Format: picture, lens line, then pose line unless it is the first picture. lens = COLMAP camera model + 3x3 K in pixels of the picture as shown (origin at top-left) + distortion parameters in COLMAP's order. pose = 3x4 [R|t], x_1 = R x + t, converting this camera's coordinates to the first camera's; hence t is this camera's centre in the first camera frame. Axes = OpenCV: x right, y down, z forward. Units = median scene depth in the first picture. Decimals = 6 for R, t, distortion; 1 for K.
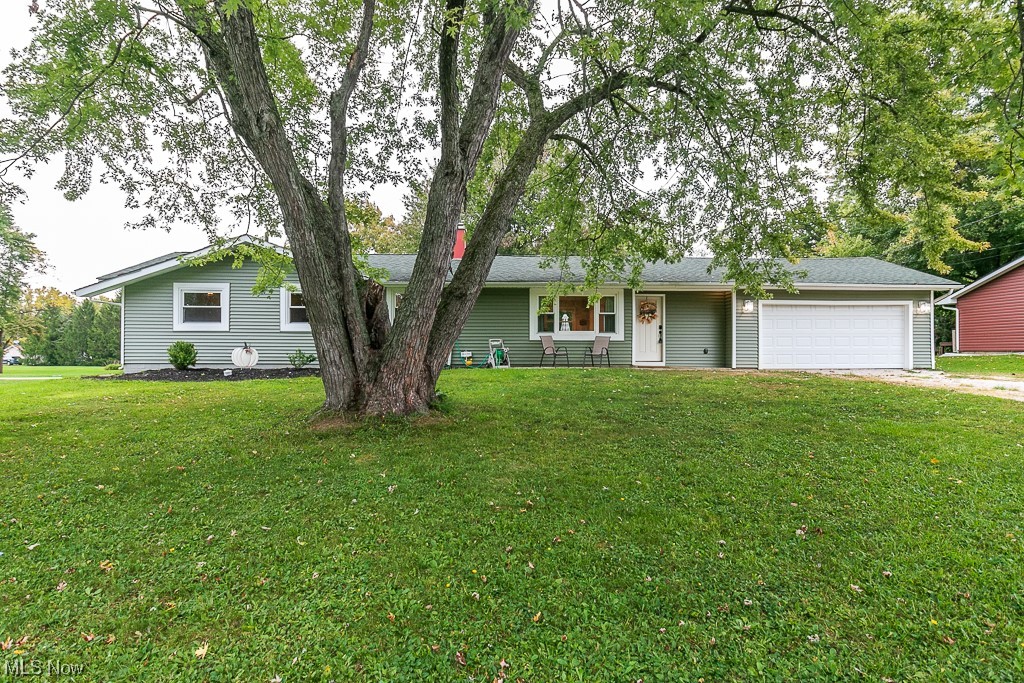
lens RADIAL K [[566.9, 0, 512.0], [0, 566.9, 341.5], [0, 0, 1]] dist [-0.000329, -0.000904]
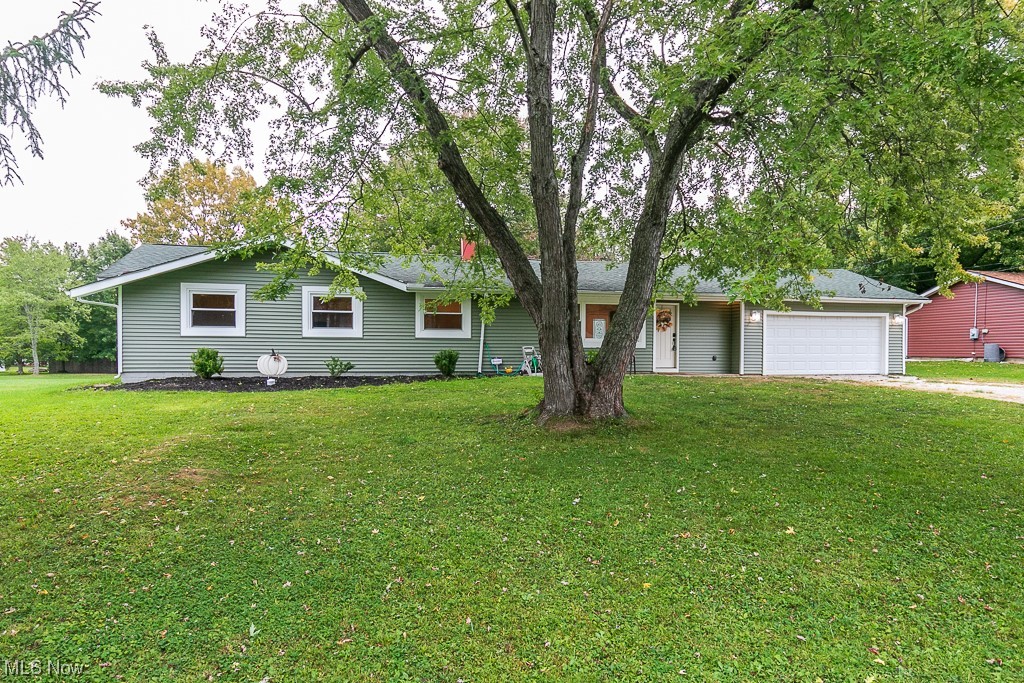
lens RADIAL K [[670.5, 0, 512.0], [0, 670.5, 341.5], [0, 0, 1]] dist [0.000923, 0.000399]
pose [[0.981489, 0.005577, 0.191438, -0.275686], [-0.006265, 0.999976, 0.002987, -0.015743], [-0.191417, -0.004131, 0.981500, -0.152040]]
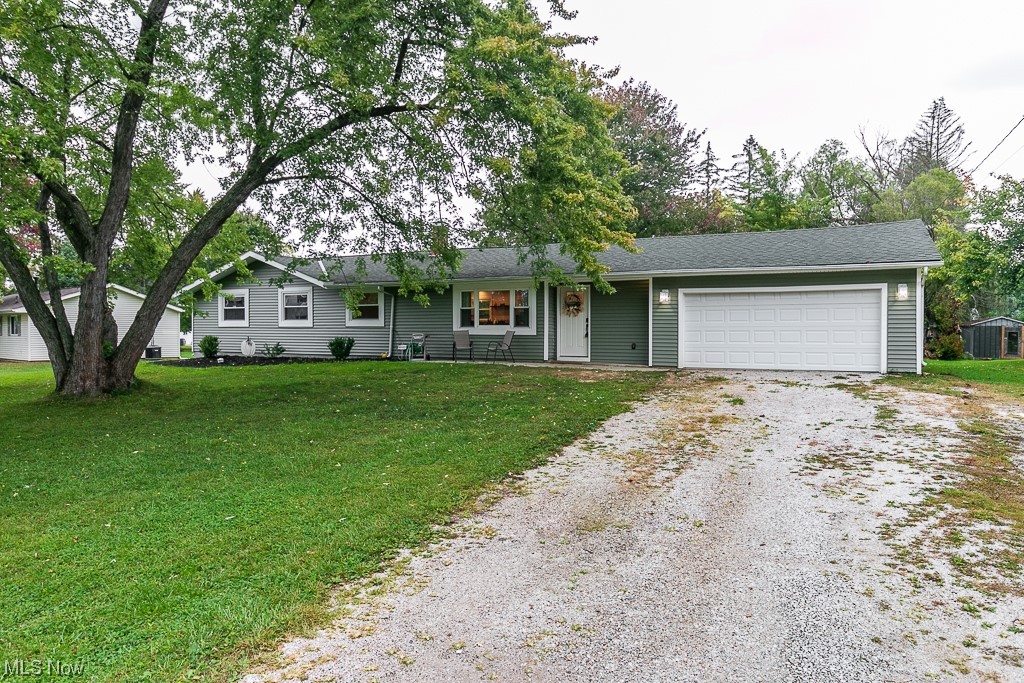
lens RADIAL K [[670.5, 0, 512.0], [0, 670.5, 341.5], [0, 0, 1]] dist [0.000923, 0.000399]
pose [[0.880082, 0.007203, -0.474767, 0.711422], [0.008058, 0.999514, 0.030101, -0.025568], [0.474753, -0.030317, 0.879597, -0.036426]]
